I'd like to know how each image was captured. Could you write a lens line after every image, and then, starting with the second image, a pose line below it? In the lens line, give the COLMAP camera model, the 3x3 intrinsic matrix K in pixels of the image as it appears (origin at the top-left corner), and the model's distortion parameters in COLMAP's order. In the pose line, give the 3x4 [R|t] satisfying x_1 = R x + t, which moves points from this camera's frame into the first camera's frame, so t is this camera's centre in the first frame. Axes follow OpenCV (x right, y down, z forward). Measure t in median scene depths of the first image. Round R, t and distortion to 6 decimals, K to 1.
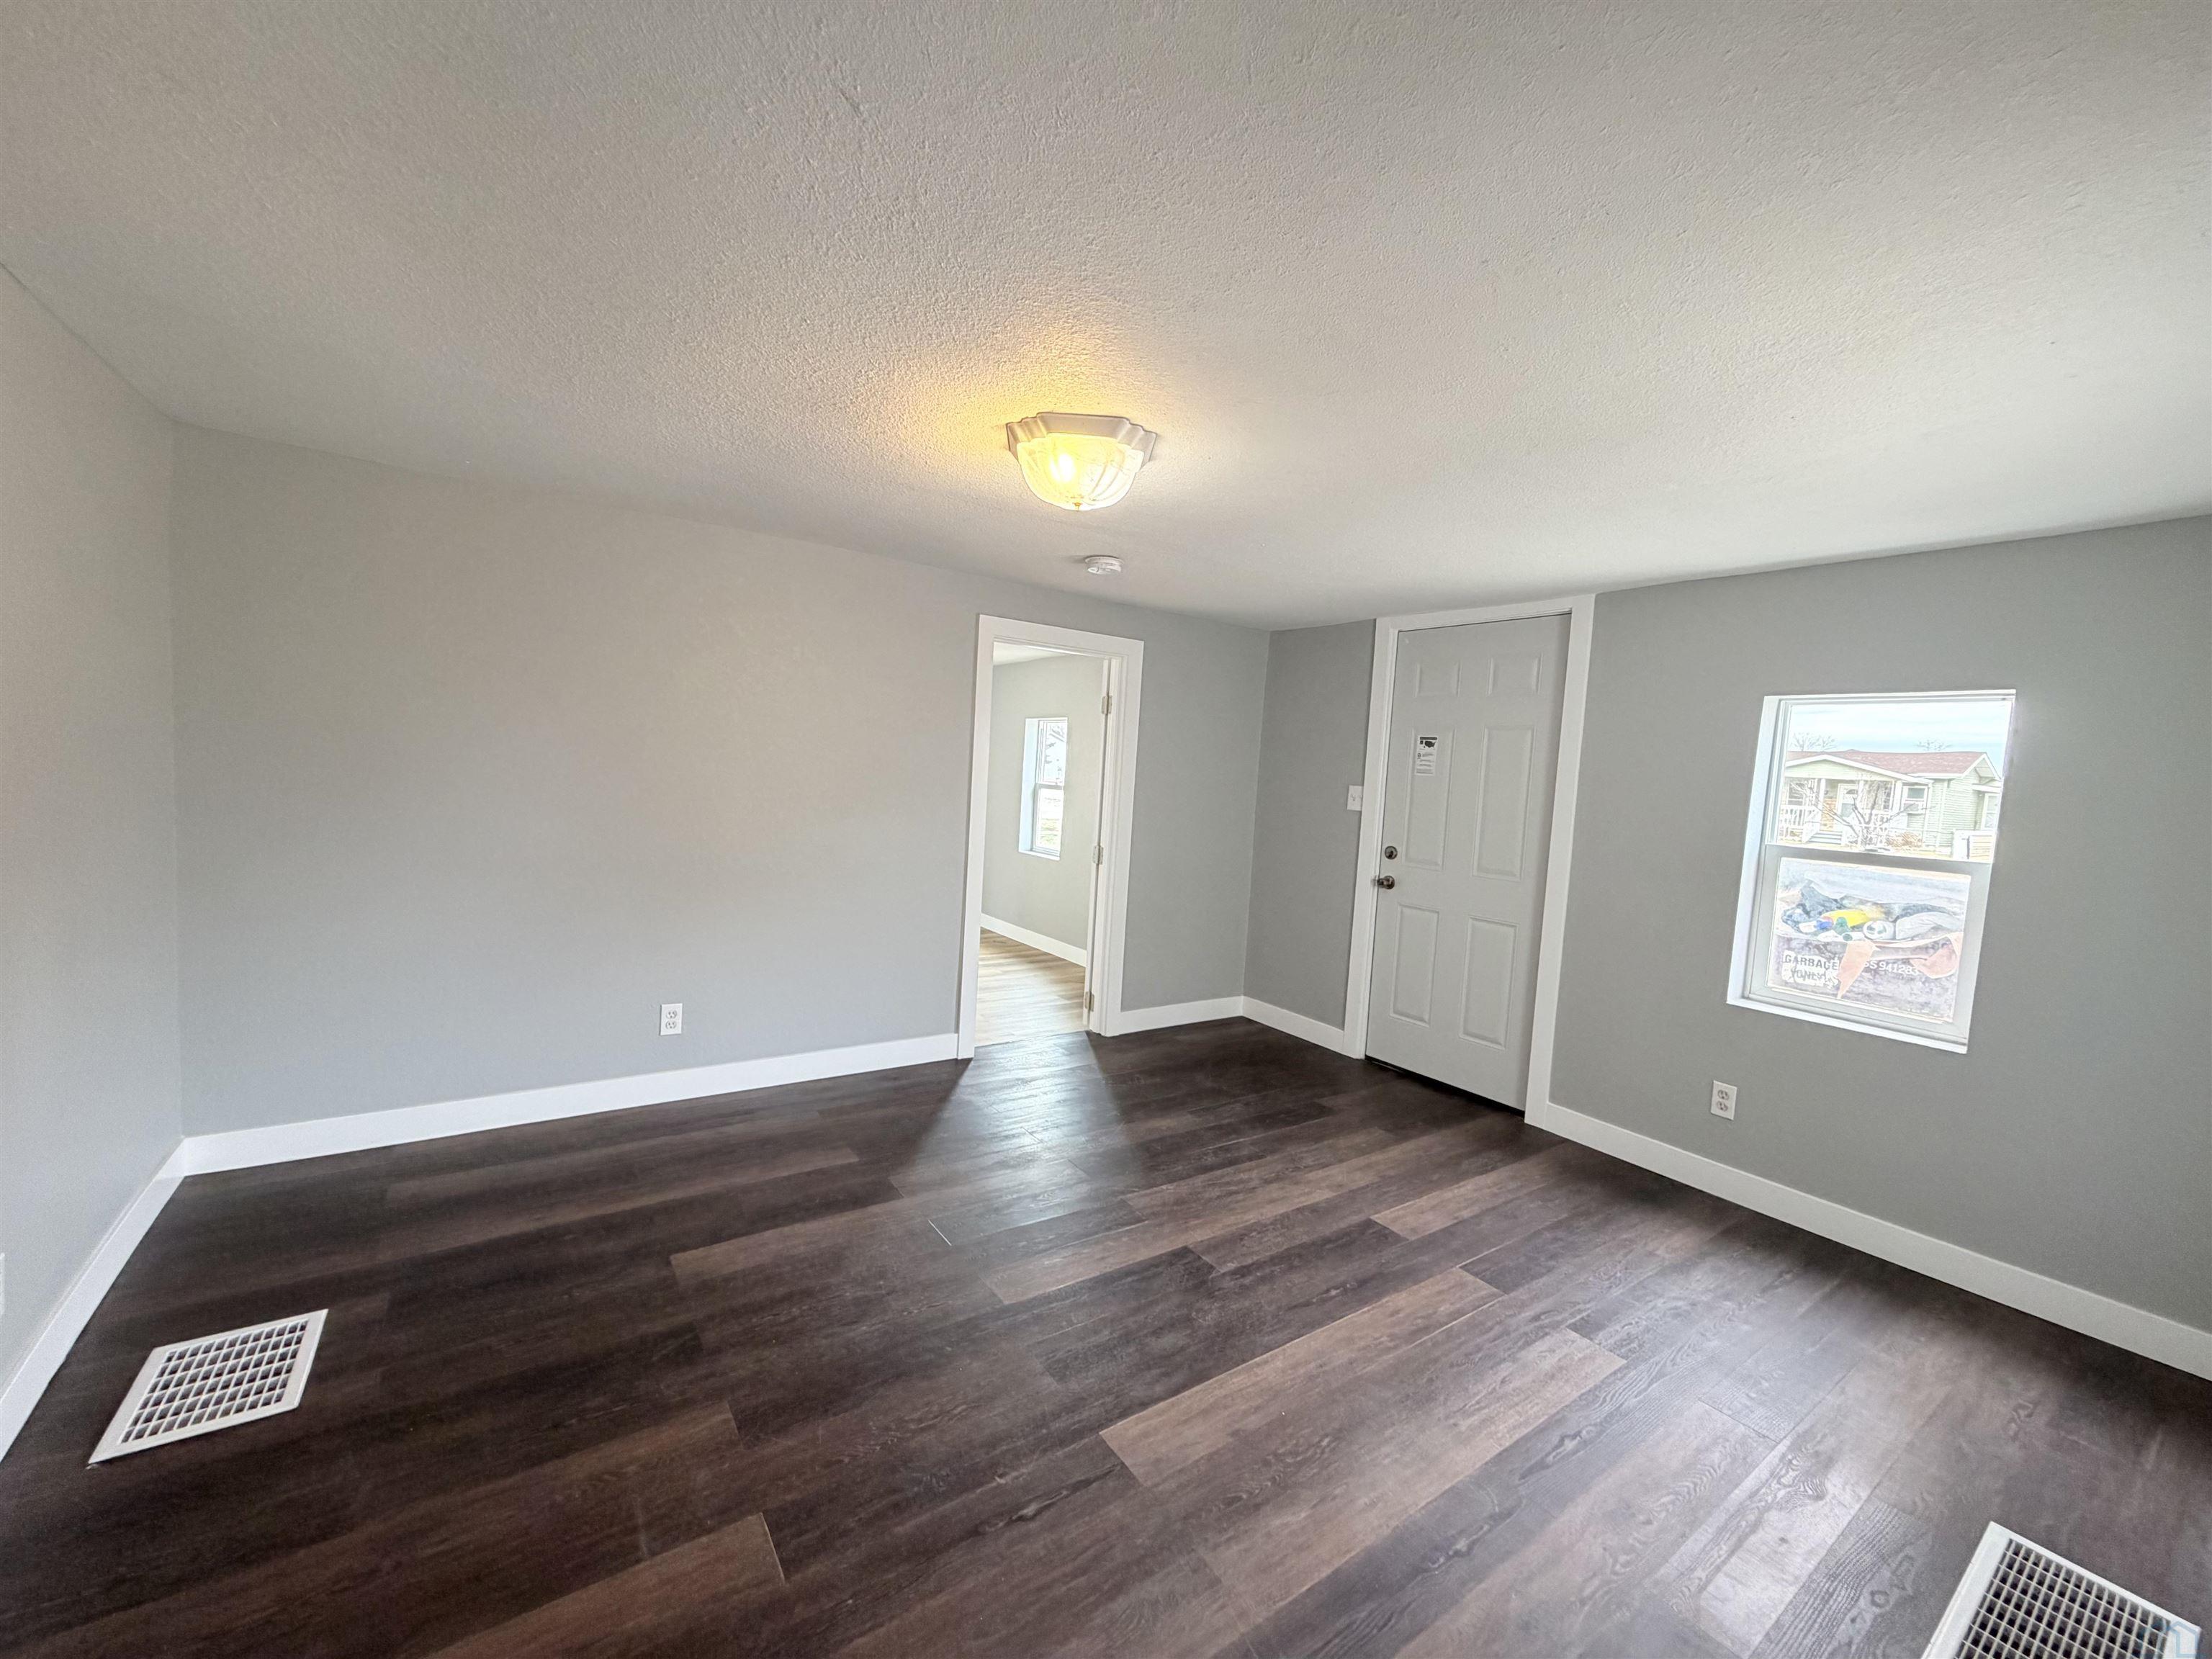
lens RADIAL K [[878.8, 0, 1100.3], [0, 878.8, 827.7], [0, 0, 1]] dist [-0.000121, -0.000011]
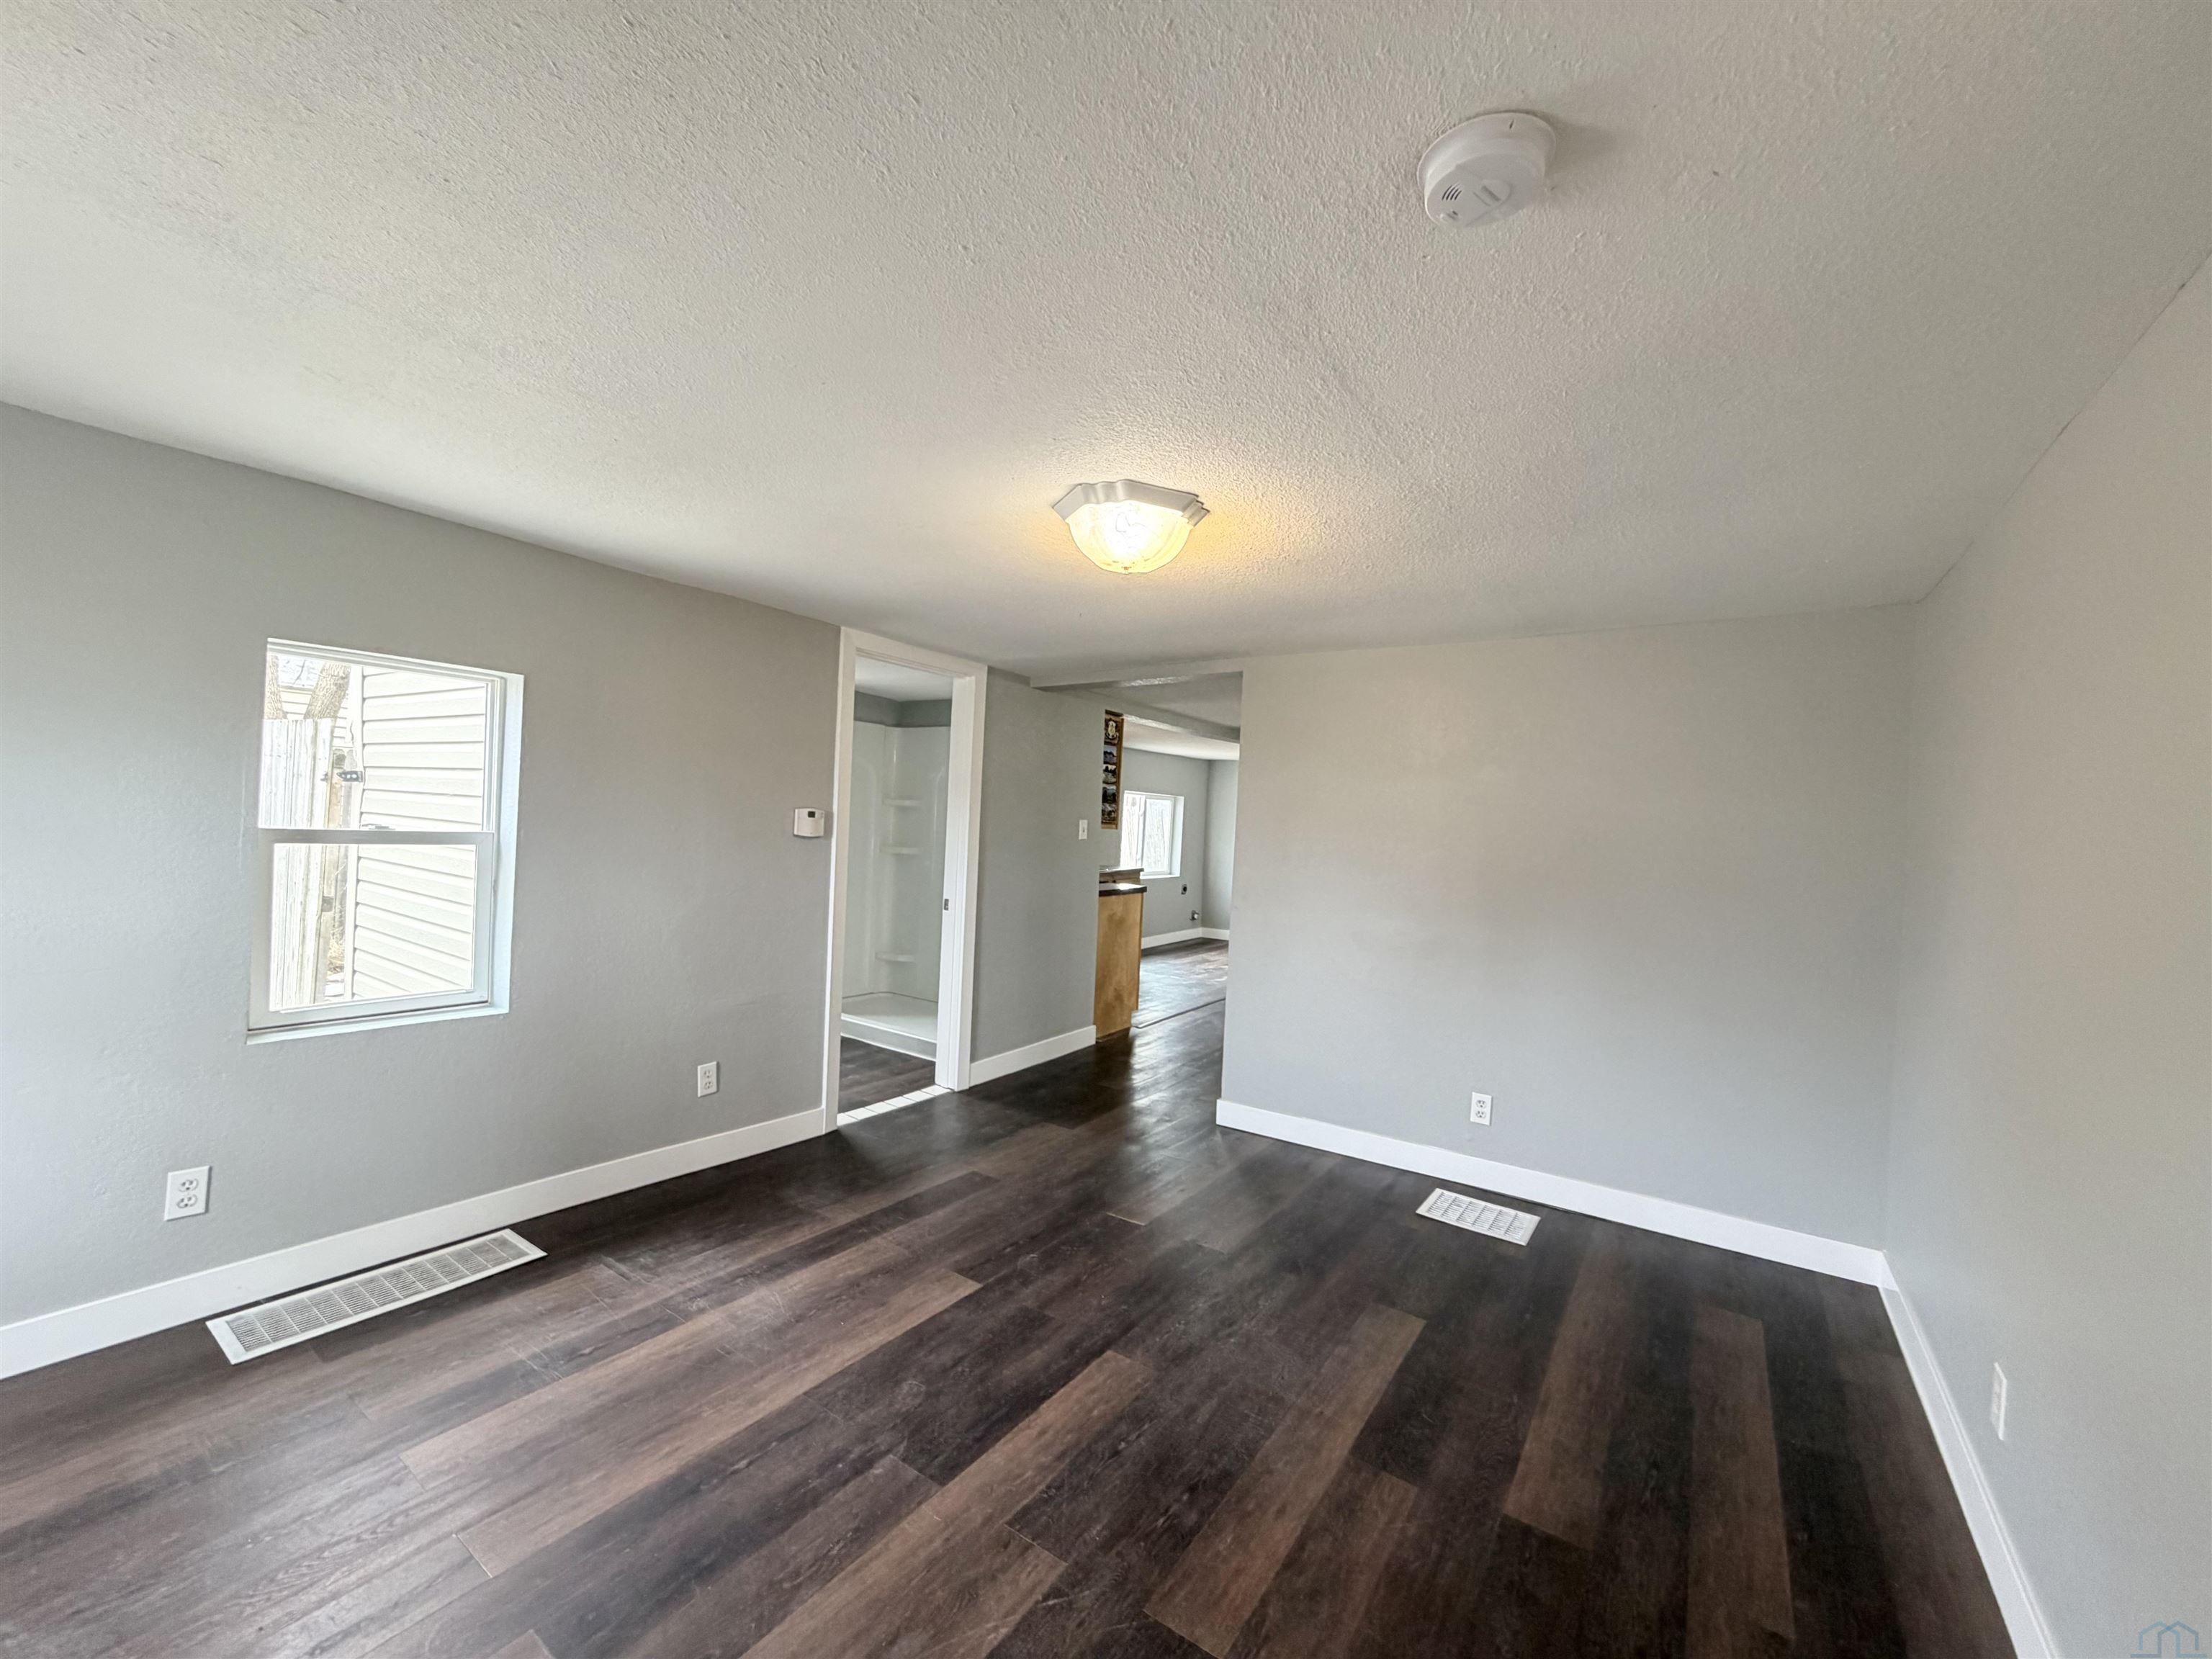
lens RADIAL K [[878.8, 0, 1100.3], [0, 878.8, 827.7], [0, 0, 1]] dist [-0.000121, -0.000011]
pose [[-0.930722, -0.100235, -0.351723, 0.202381], [-0.123235, 0.991421, 0.043565, -0.063204], [0.344339, 0.083892, -0.935090, 1.196457]]
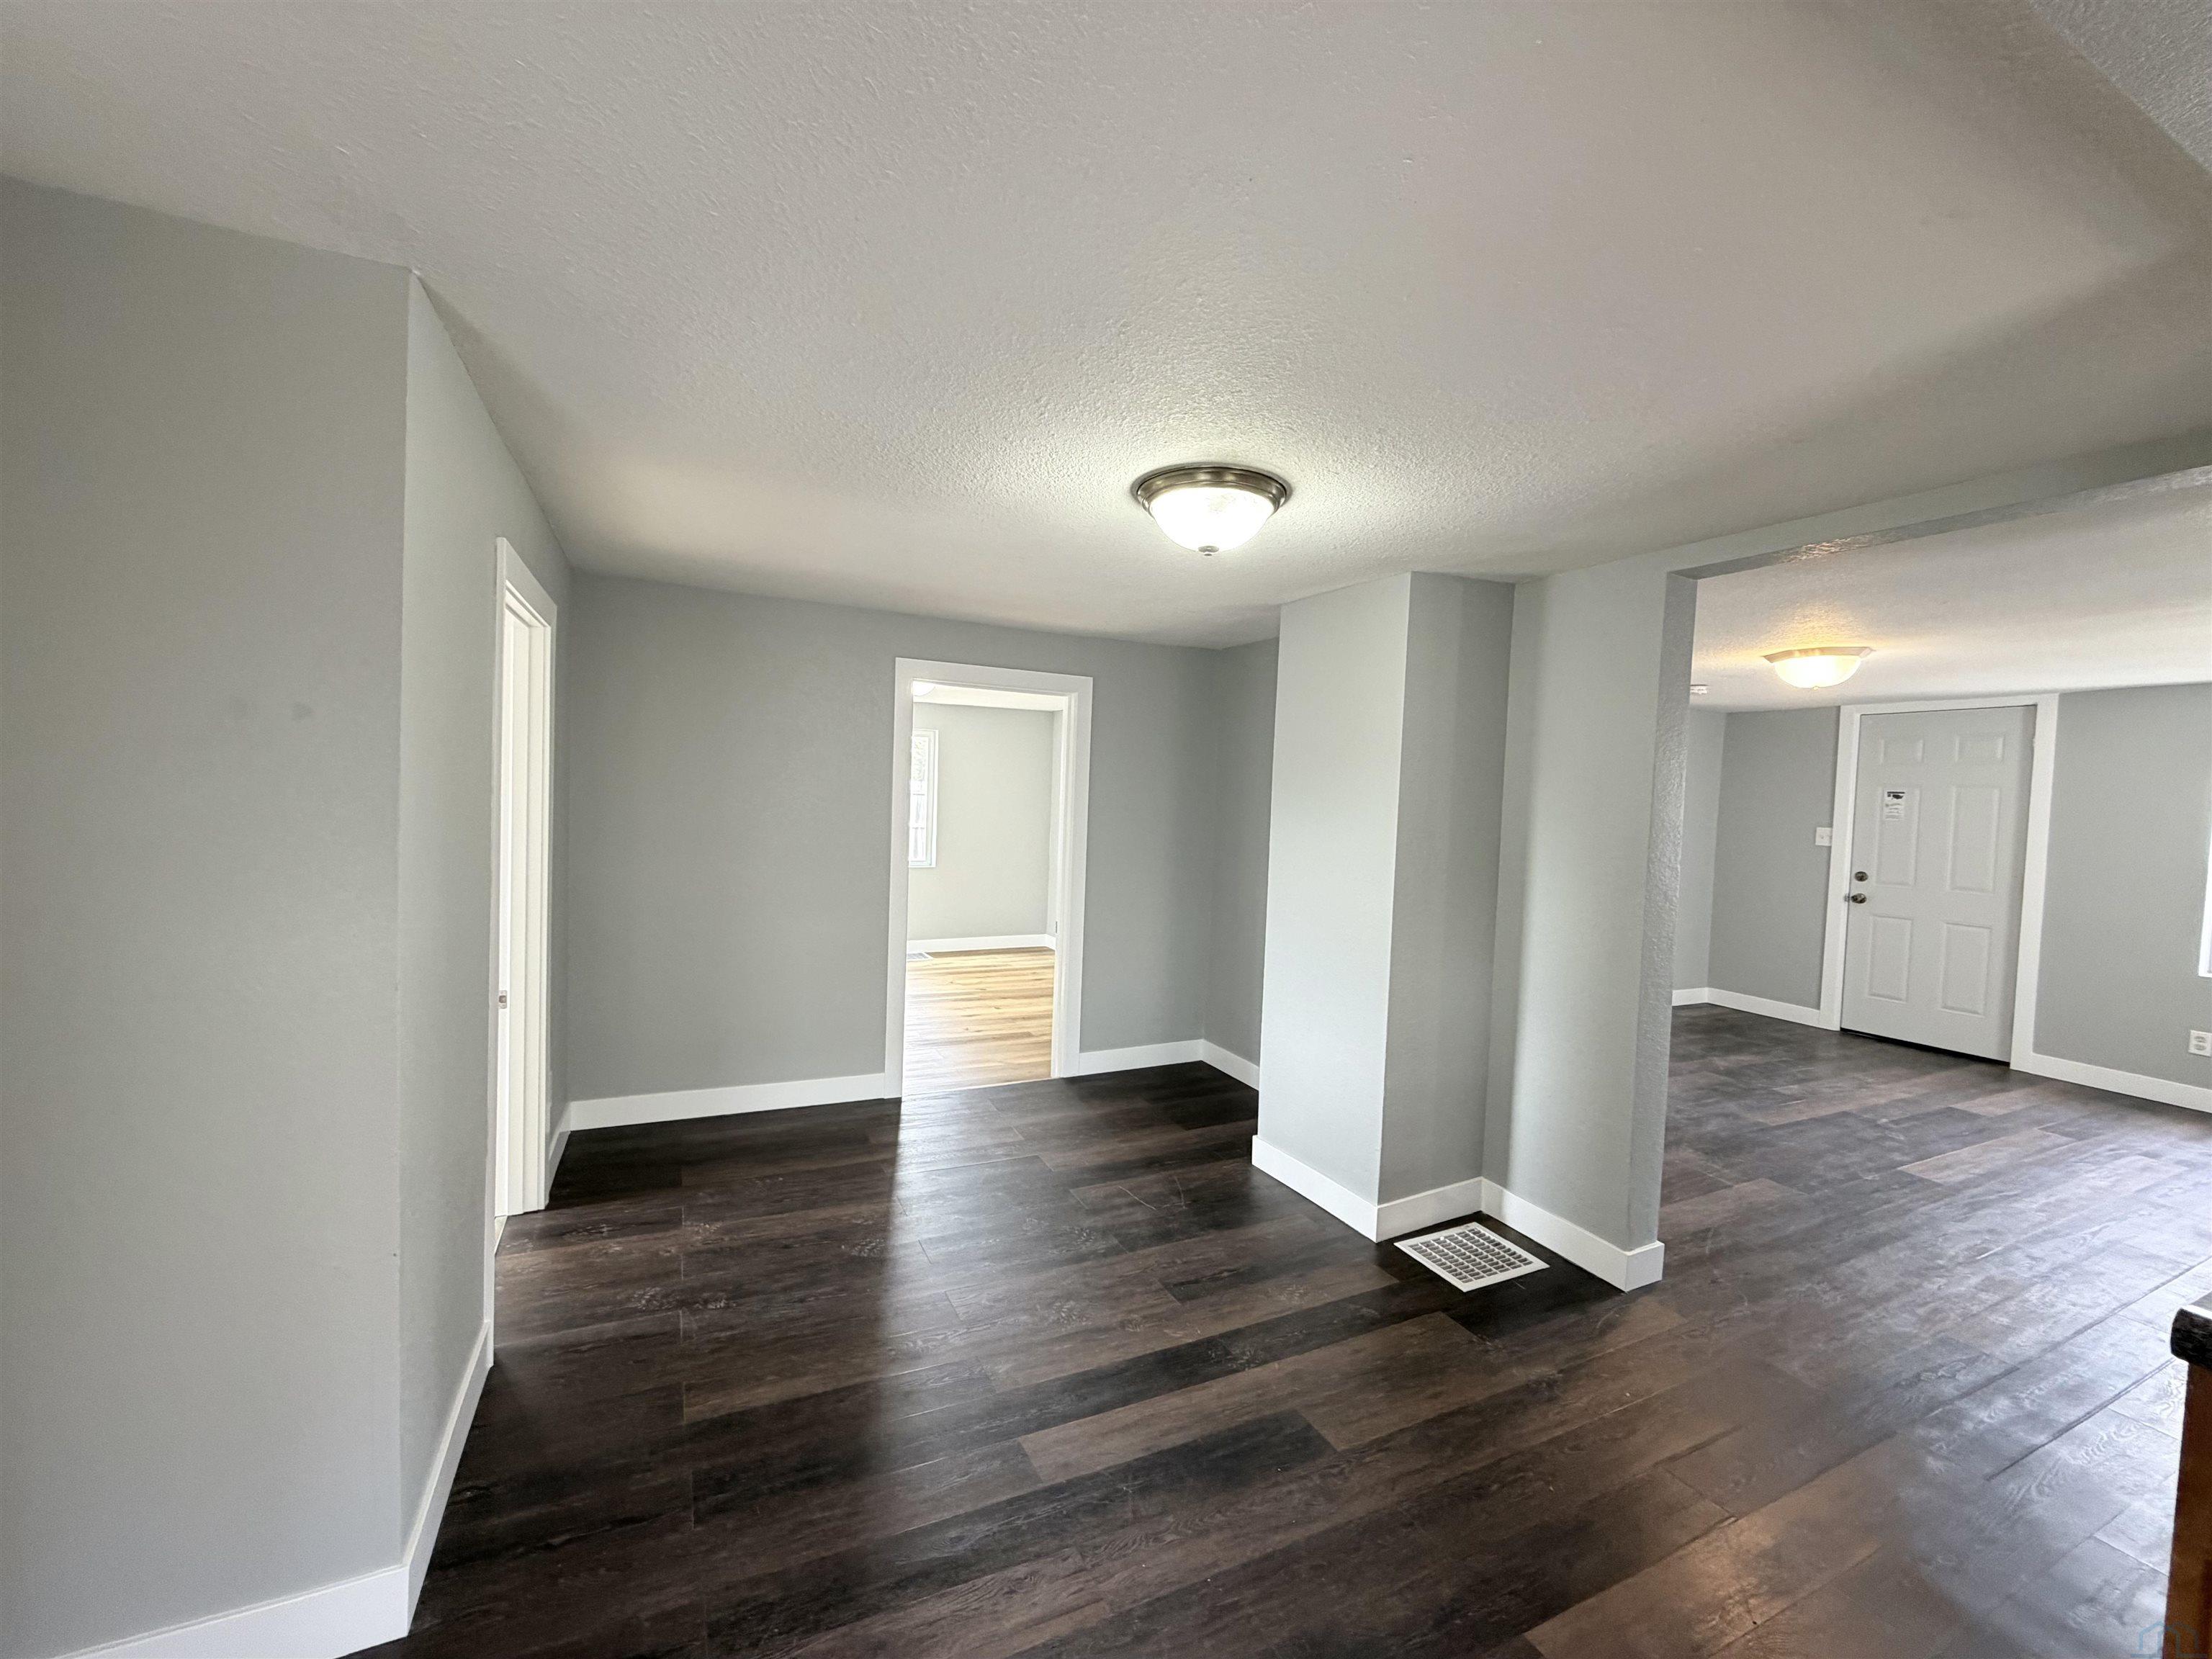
lens RADIAL K [[878.8, 0, 1100.3], [0, 878.8, 827.7], [0, 0, 1]] dist [-0.000121, -0.000011]
pose [[0.987053, -0.014253, -0.159762, -0.740487], [0.007807, 0.999133, -0.040905, -0.000533], [0.160206, 0.039128, 0.986308, -0.644215]]
